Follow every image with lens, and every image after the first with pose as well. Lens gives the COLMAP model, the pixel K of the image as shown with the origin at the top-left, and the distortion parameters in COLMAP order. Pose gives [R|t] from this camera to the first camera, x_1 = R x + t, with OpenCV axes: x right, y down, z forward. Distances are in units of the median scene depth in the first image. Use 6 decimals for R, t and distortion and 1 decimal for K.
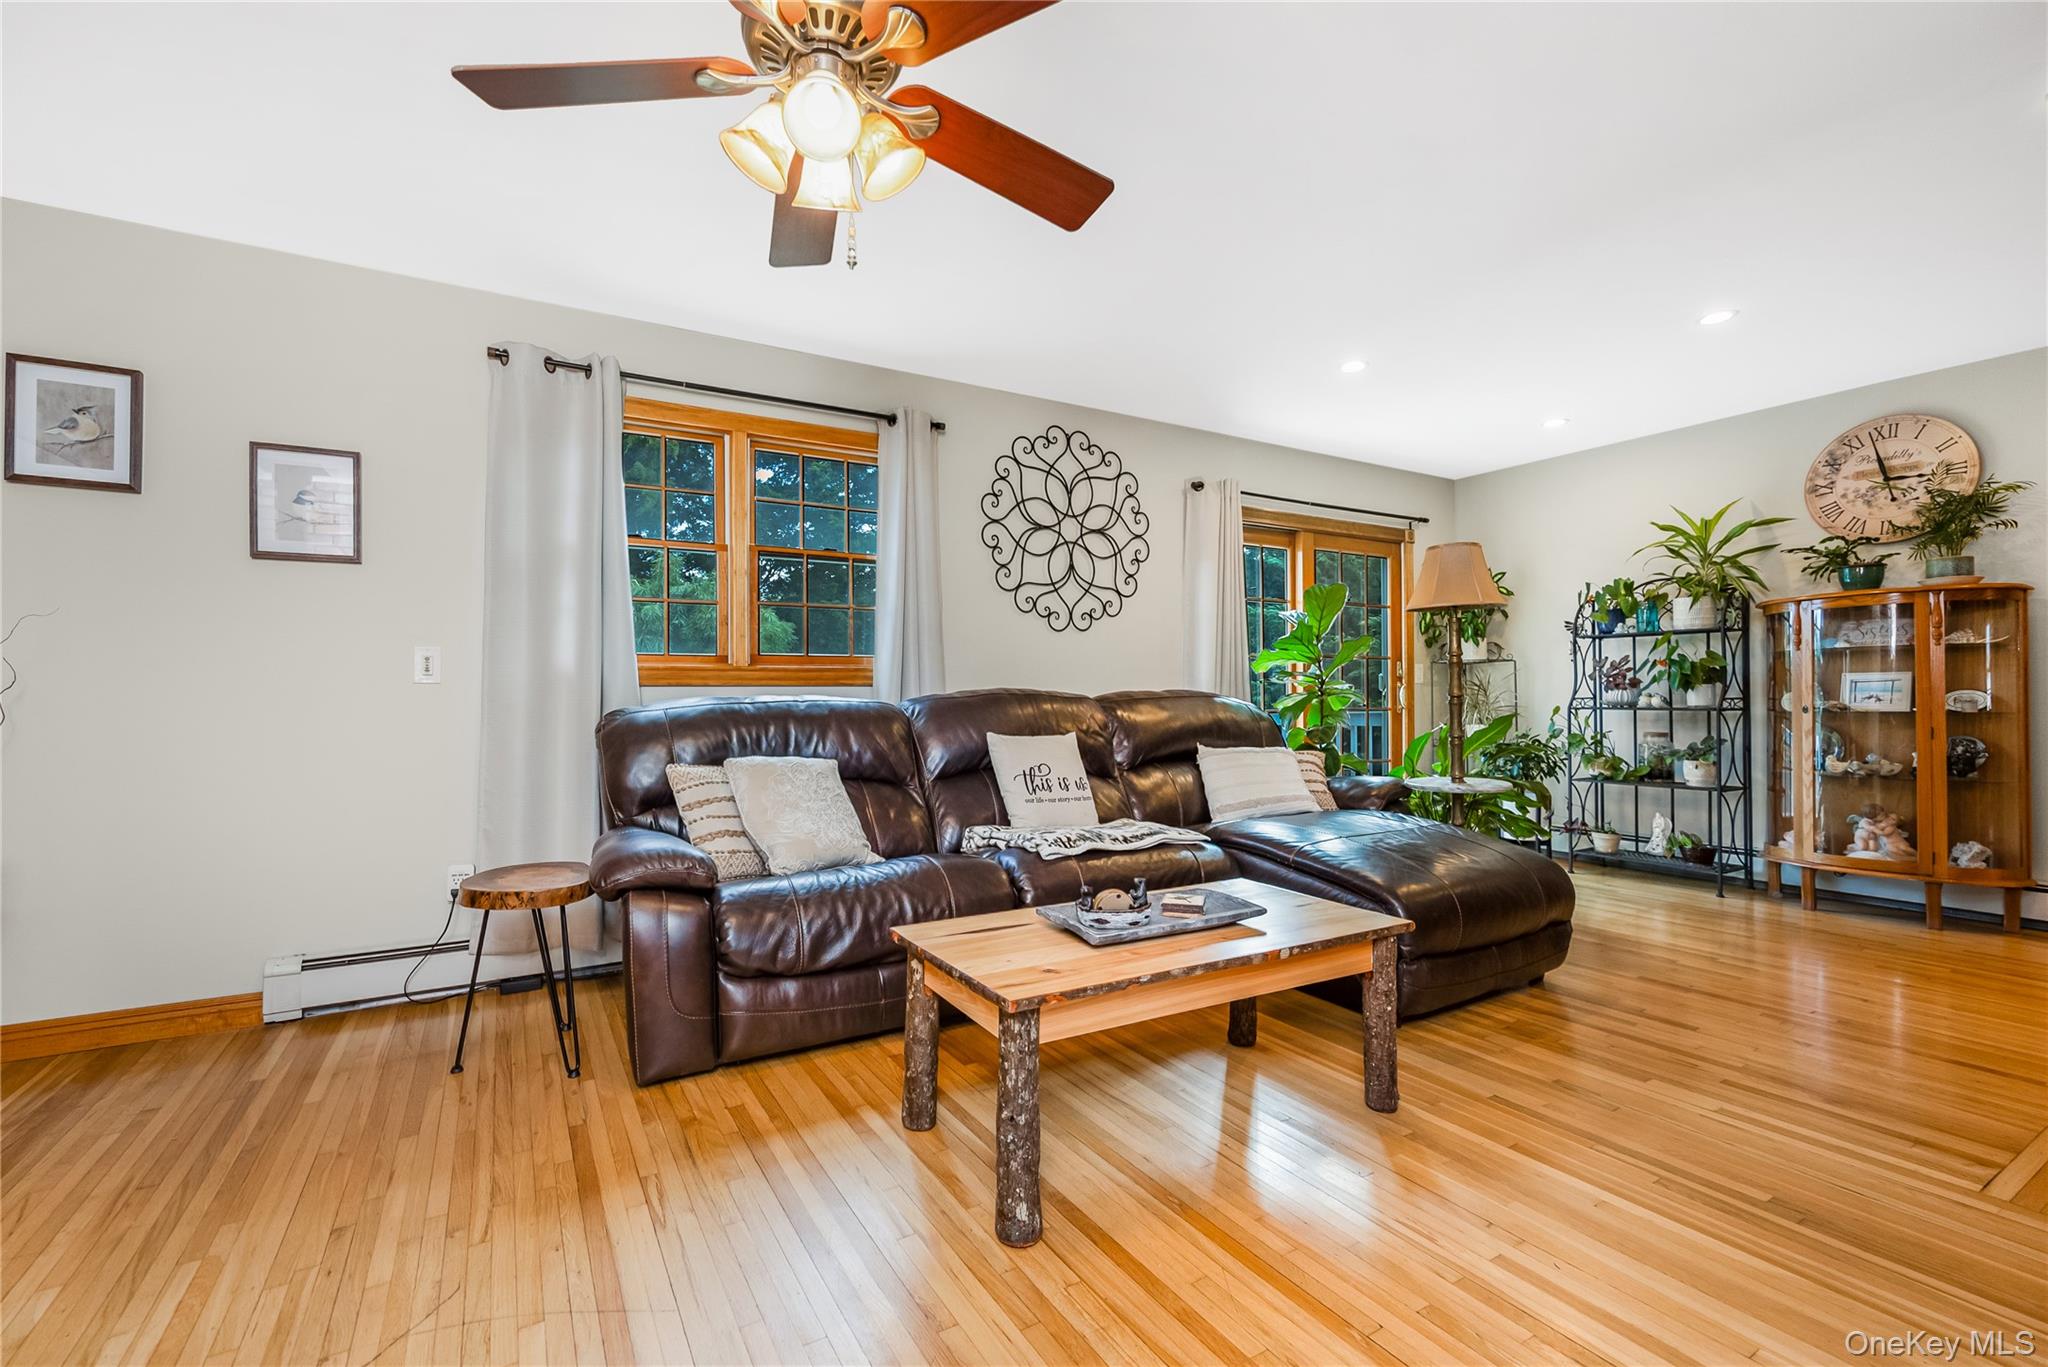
lens RADIAL K [[865.6, 0, 1024.0], [0, 865.6, 683.5], [0, 0, 1]] dist [0.000495, 0.000277]
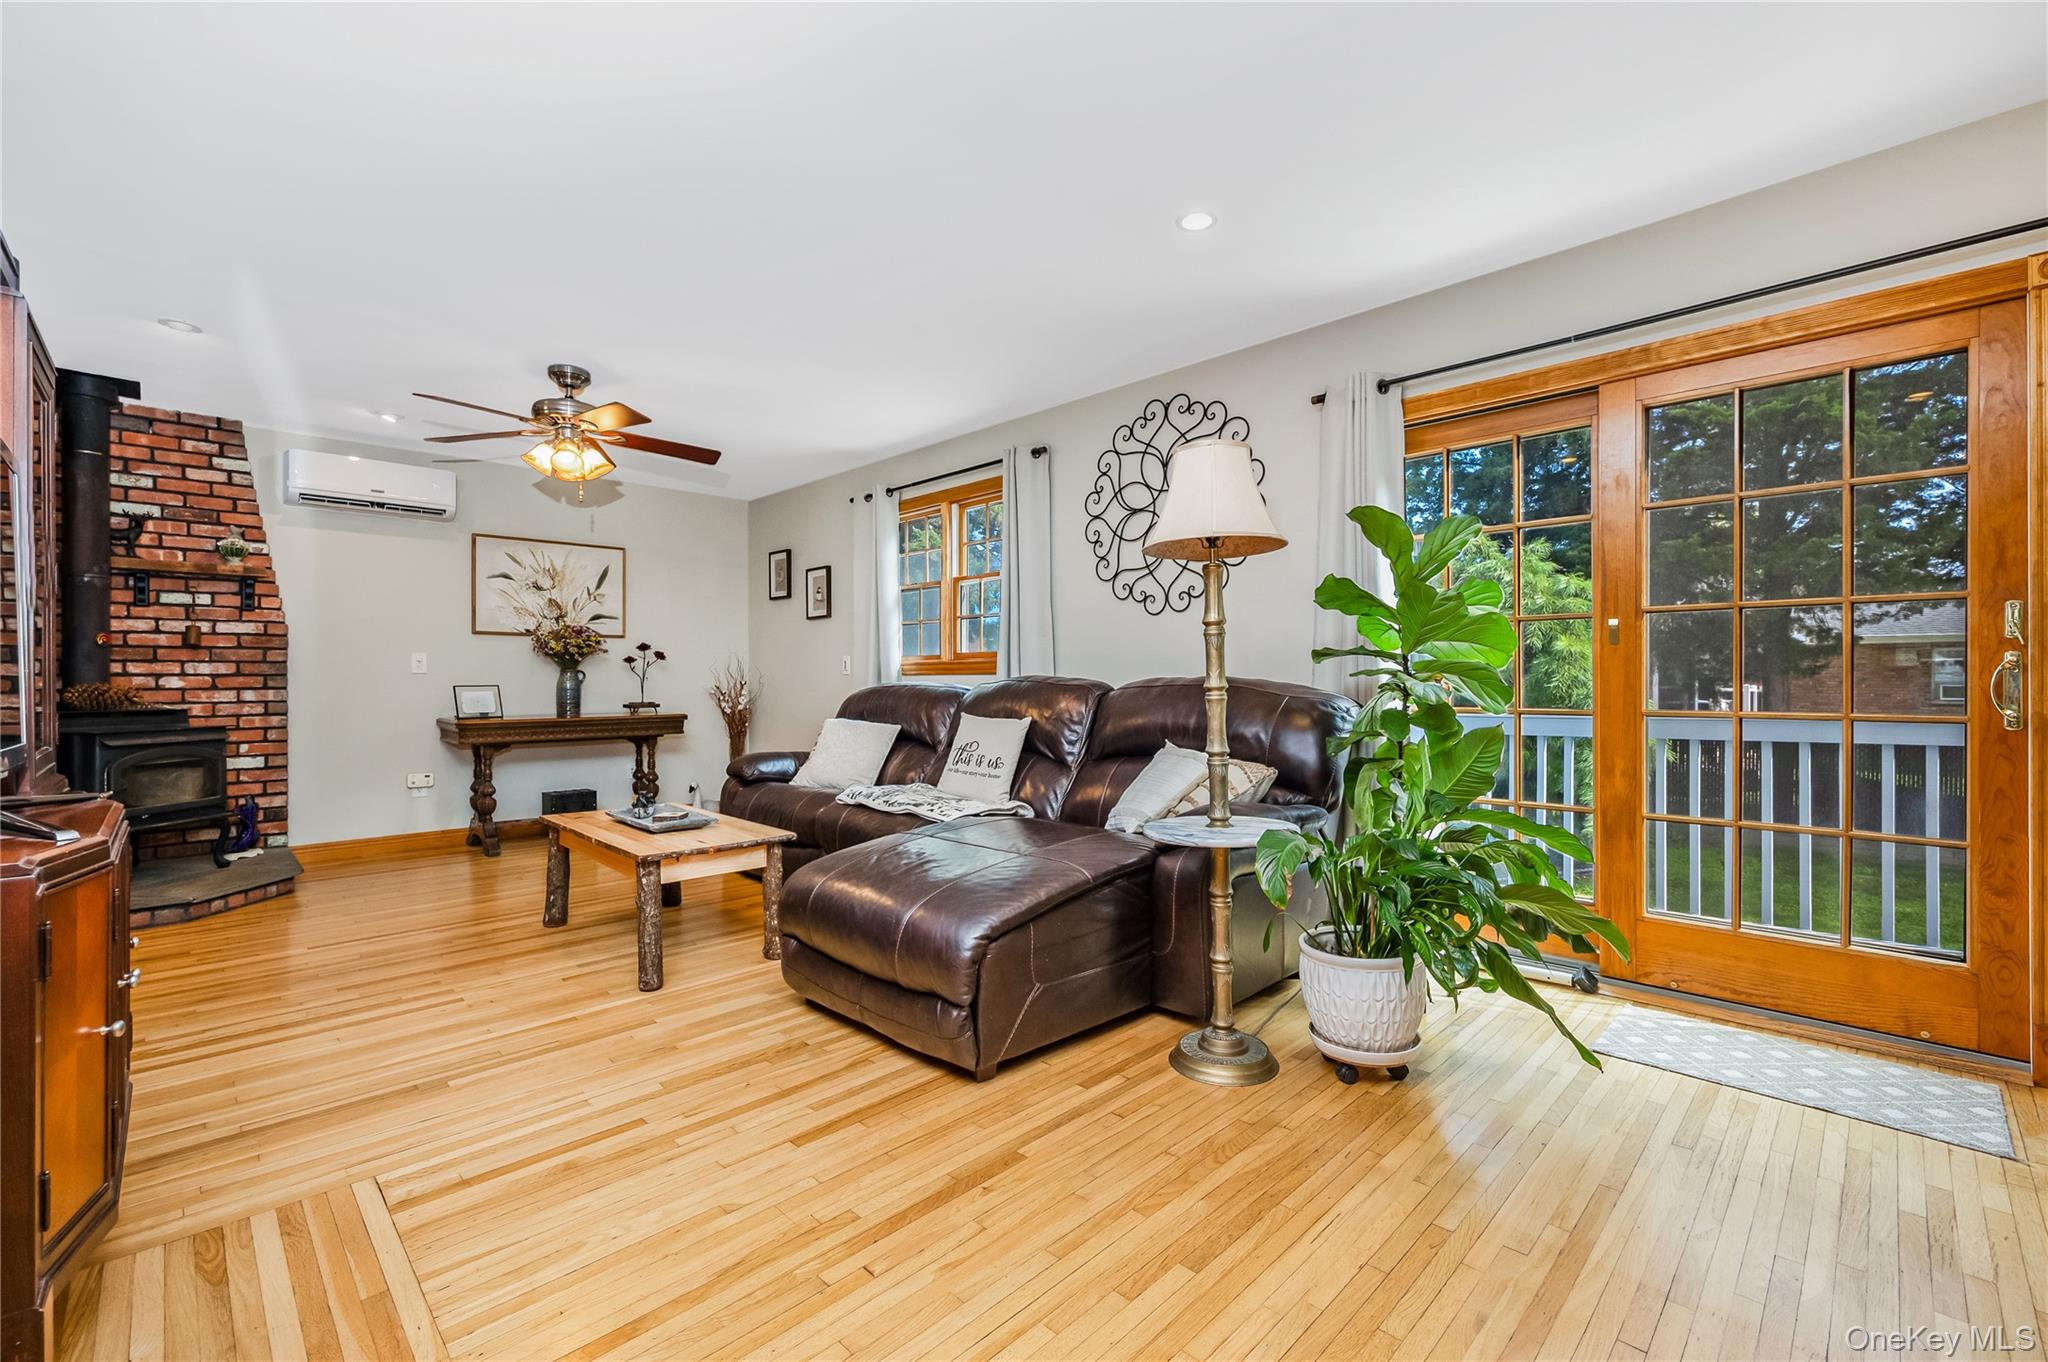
lens RADIAL K [[876.5, 0, 1024.0], [0, 876.5, 681.0], [0, 0, 1]] dist [0.000556, 0.000293]
pose [[0.238616, 0.009915, -0.971063, 0.953138], [0.017262, 0.999747, 0.014450, -0.003747], [0.970961, -0.020210, 0.238384, 0.627946]]
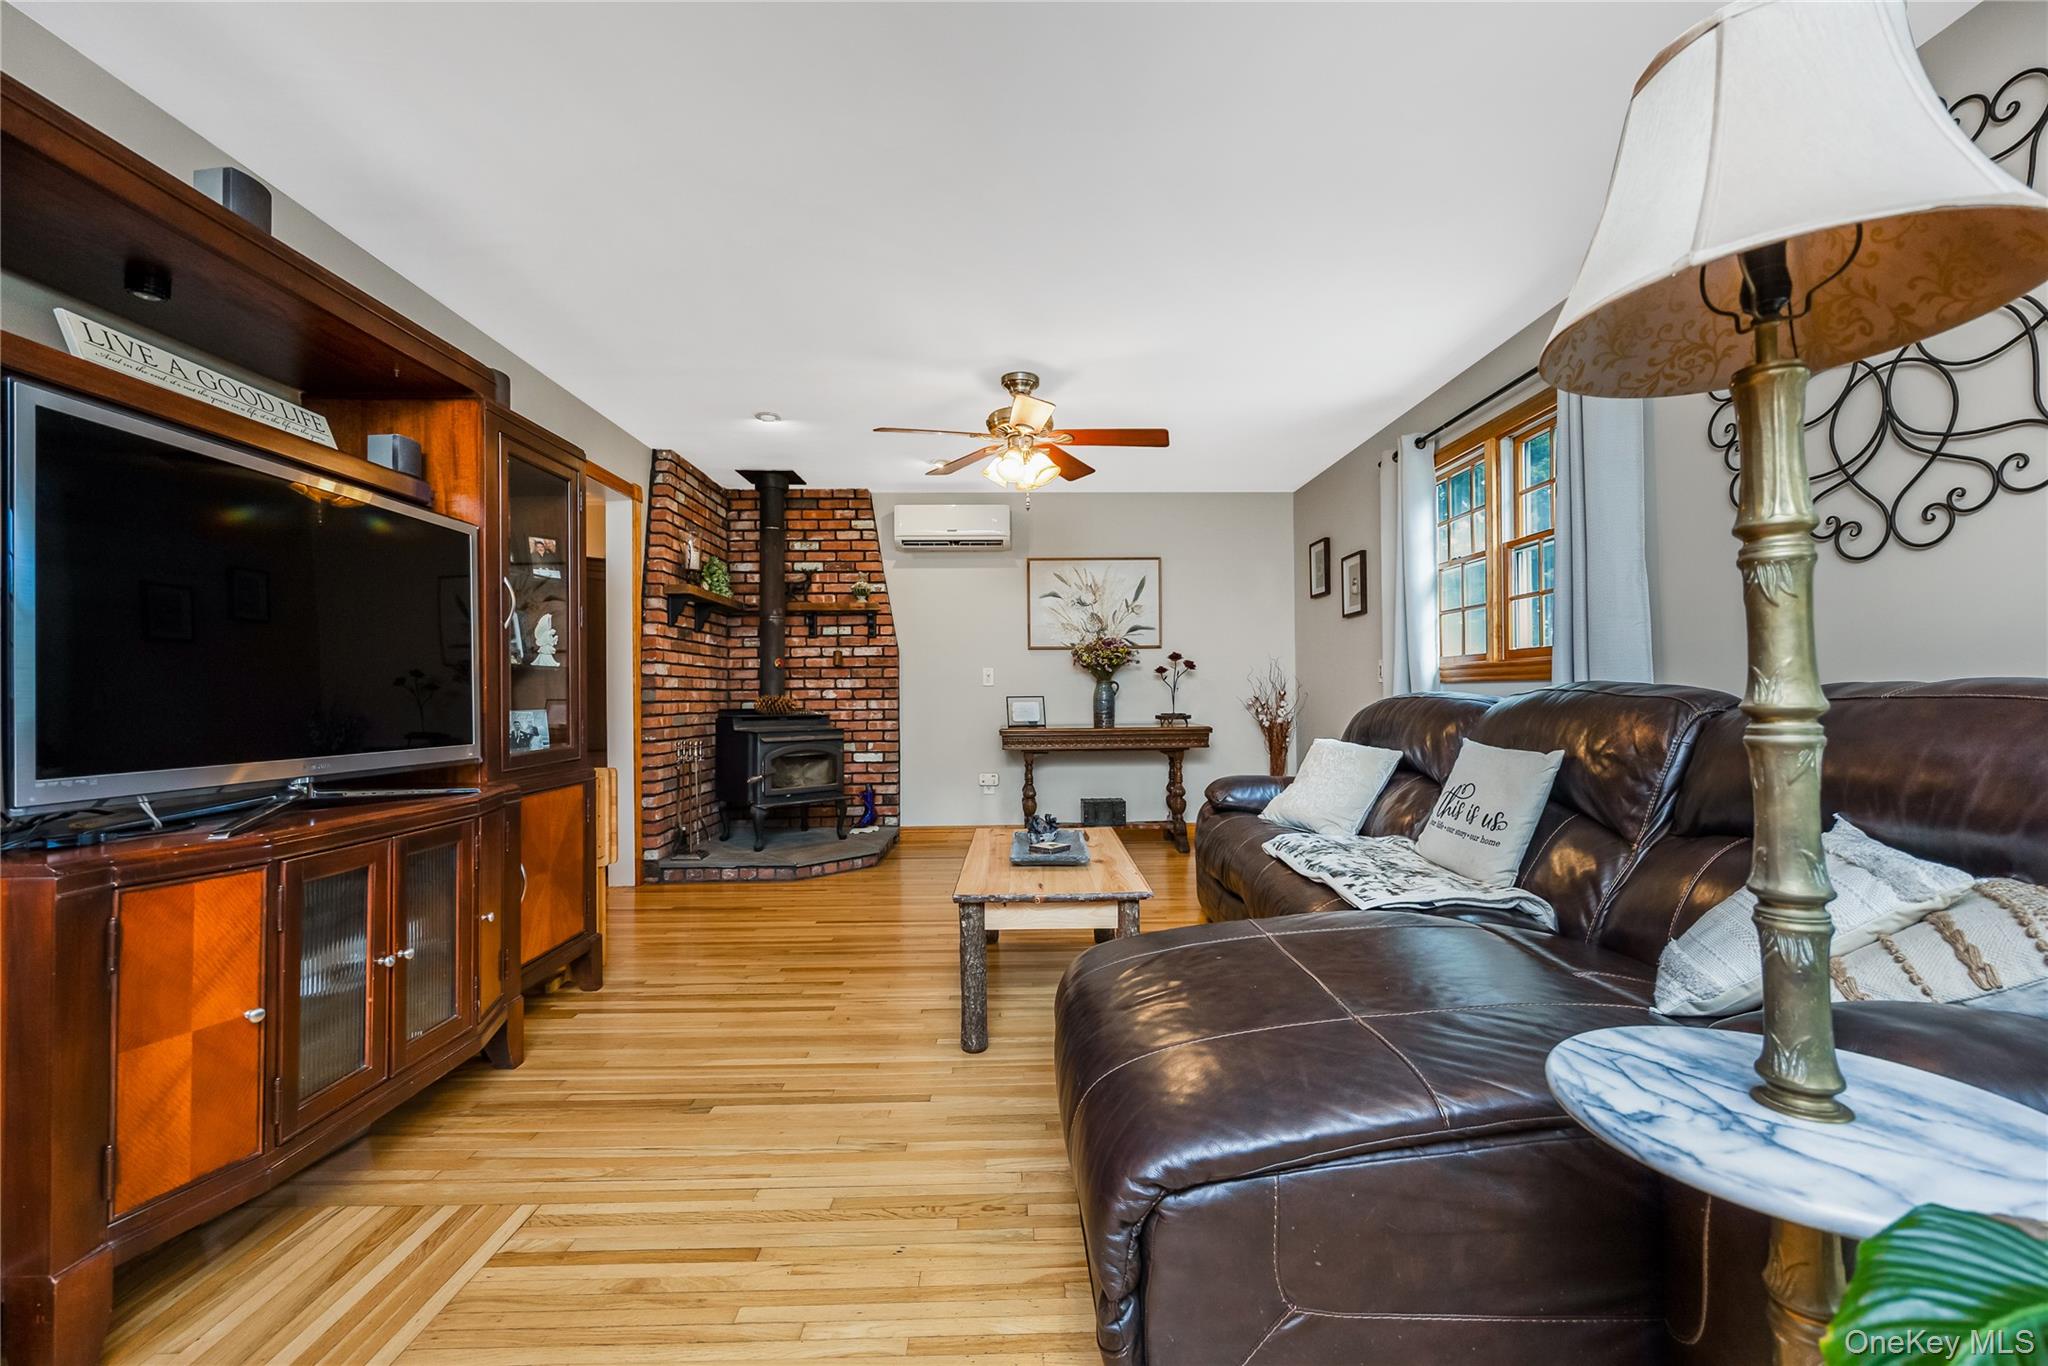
lens RADIAL K [[843.9, 0, 1024.0], [0, 843.9, 683.0], [0, 0, 1]] dist [-0.001366, 0.000236]
pose [[-0.495923, 0.002745, -0.868362, 0.692587], [0.026800, 0.999567, -0.012146, 0.002350], [0.867953, -0.029295, -0.495782, 0.825732]]
